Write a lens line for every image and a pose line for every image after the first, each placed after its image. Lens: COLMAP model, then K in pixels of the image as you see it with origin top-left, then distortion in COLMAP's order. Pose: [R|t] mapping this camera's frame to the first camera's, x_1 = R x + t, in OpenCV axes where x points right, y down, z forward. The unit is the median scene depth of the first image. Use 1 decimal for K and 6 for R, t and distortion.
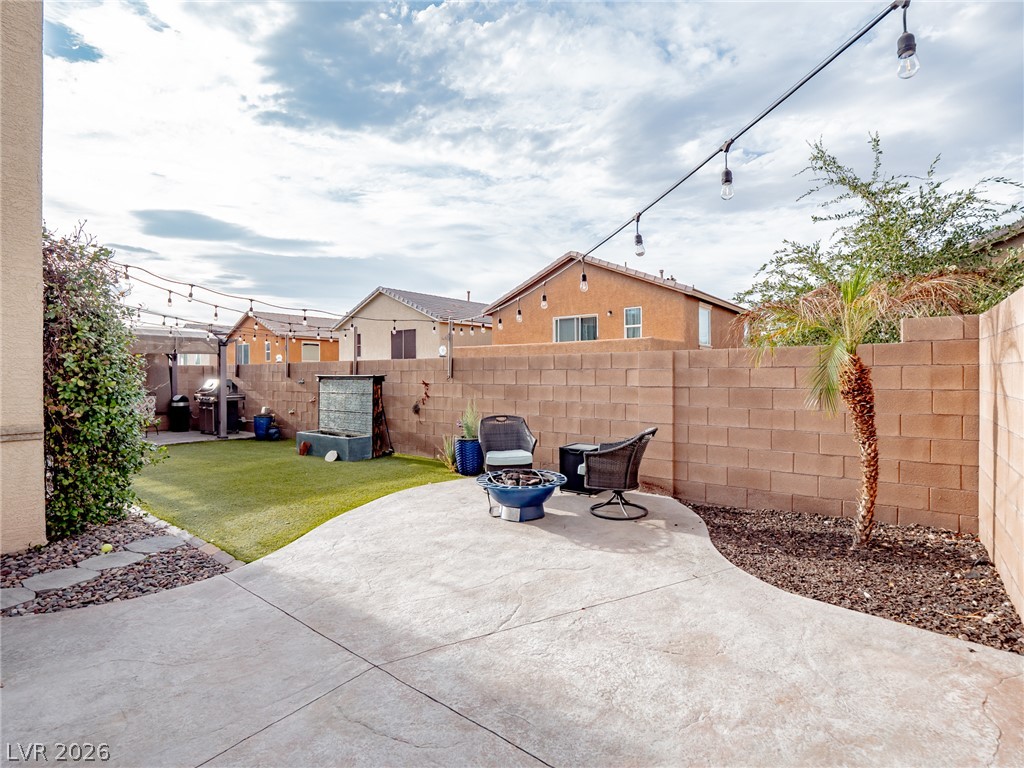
lens RADIAL K [[495.0, 0, 514.9], [0, 495.0, 378.7], [0, 0, 1]] dist [-0.015436, -0.000635]
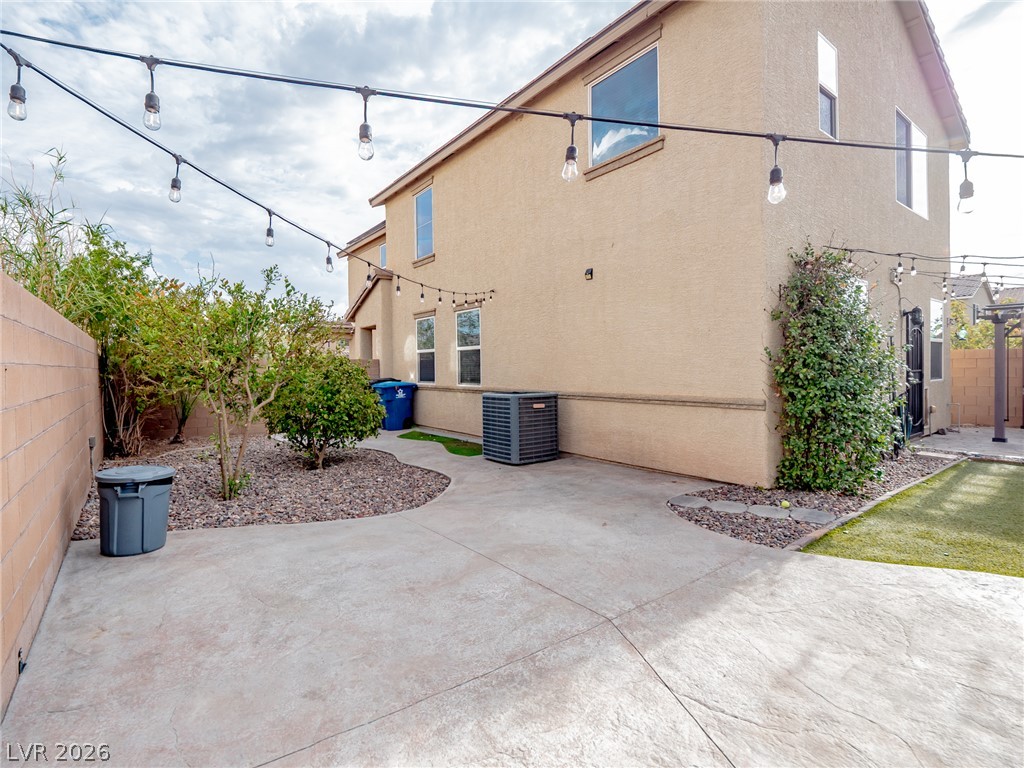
lens RADIAL K [[495.0, 0, 519.0], [0, 495.0, 381.4], [0, 0, 1]] dist [-0.015436, -0.000635]
pose [[-0.255689, 0.031794, -0.966236, 0.333306], [0.007668, 0.999494, 0.030859, -0.005242], [0.966729, 0.000482, -0.255803, 0.415175]]
